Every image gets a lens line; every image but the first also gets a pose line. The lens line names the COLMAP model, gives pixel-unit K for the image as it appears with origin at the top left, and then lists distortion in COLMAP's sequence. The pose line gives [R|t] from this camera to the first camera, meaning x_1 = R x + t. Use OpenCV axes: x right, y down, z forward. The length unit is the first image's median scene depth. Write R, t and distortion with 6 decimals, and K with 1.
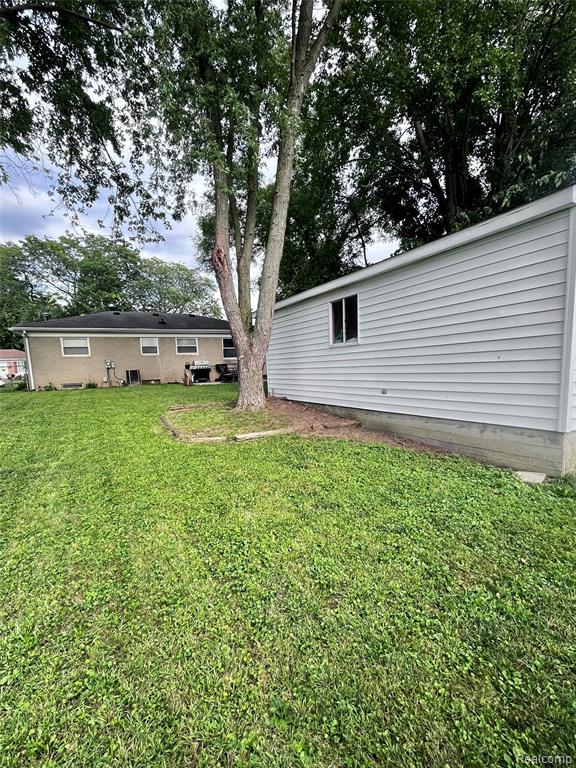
lens RADIAL K [[375.1, 0, 288.9], [0, 375.1, 424.9], [0, 0, 1]] dist [-0.005536, -0.001316]
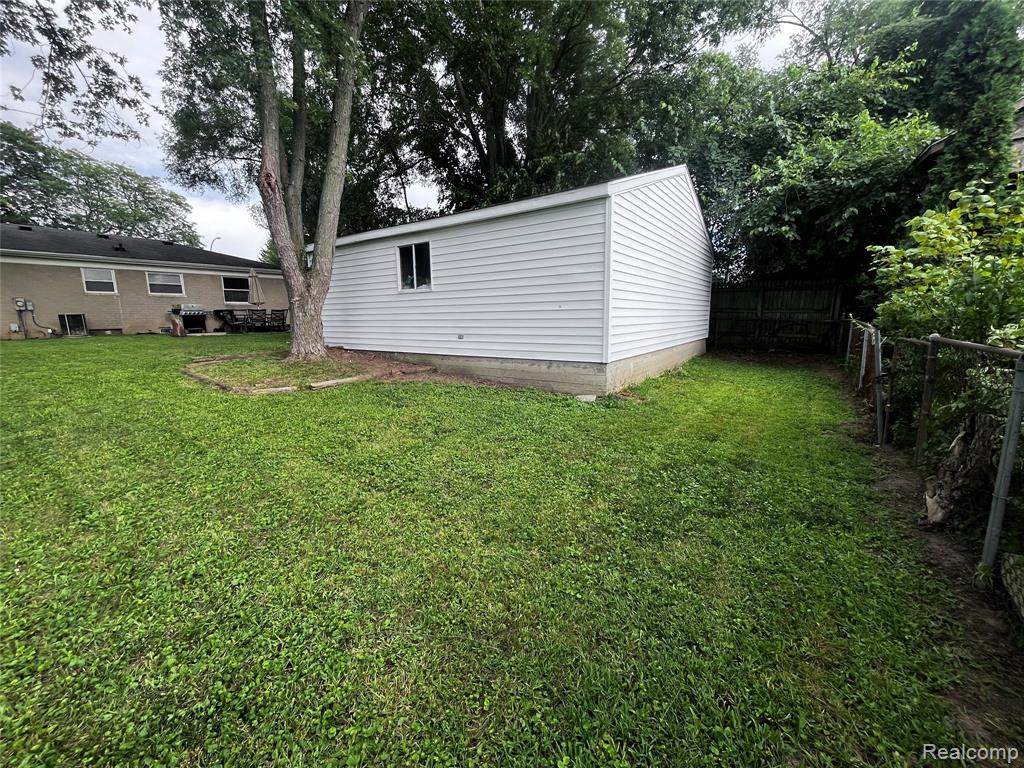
lens RADIAL K [[419.3, 0, 513.1], [0, 419.3, 386.5], [0, 0, 1]] dist [-0.002175, -0.000267]
pose [[0.889565, -0.051825, 0.453860, -0.135210], [0.051145, 0.998596, 0.013784, 0.036357], [-0.453937, 0.010951, 0.890966, -0.101446]]
